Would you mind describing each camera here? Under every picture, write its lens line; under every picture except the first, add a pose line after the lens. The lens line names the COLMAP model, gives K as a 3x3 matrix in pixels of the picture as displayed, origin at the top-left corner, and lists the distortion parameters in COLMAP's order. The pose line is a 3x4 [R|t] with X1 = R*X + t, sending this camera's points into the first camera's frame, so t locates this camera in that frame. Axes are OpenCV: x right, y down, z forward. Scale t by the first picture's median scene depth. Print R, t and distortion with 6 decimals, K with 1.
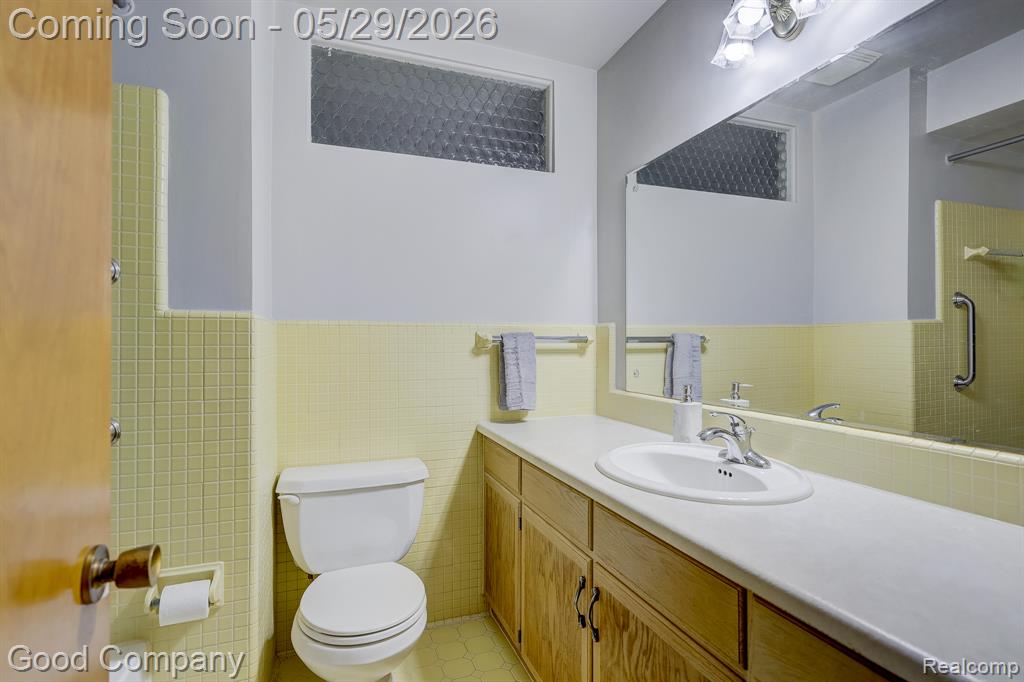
lens RADIAL K [[500.2, 0, 514.6], [0, 500.2, 342.5], [0, 0, 1]] dist [-0.004057, -0.000029]
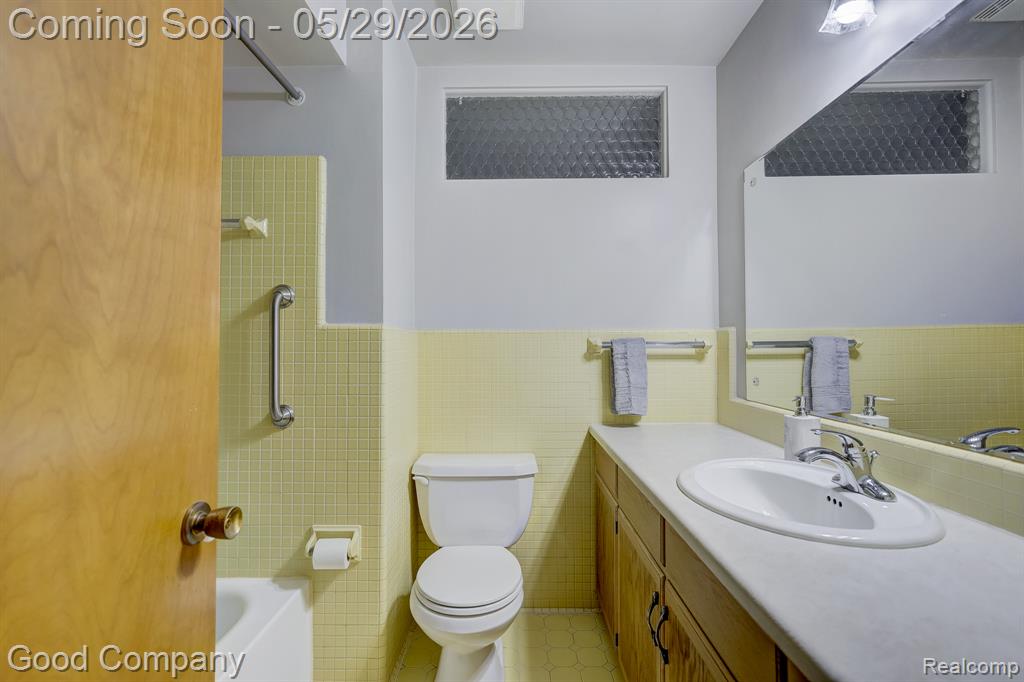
lens RADIAL K [[458.3, 0, 508.7], [0, 458.3, 340.9], [0, 0, 1]] dist [-0.004180, 0.000769]
pose [[0.933357, -0.007885, -0.358862, 0.121850], [0.003046, 0.999897, -0.014049, -0.002406], [0.358936, 0.012019, 0.933285, 0.044231]]
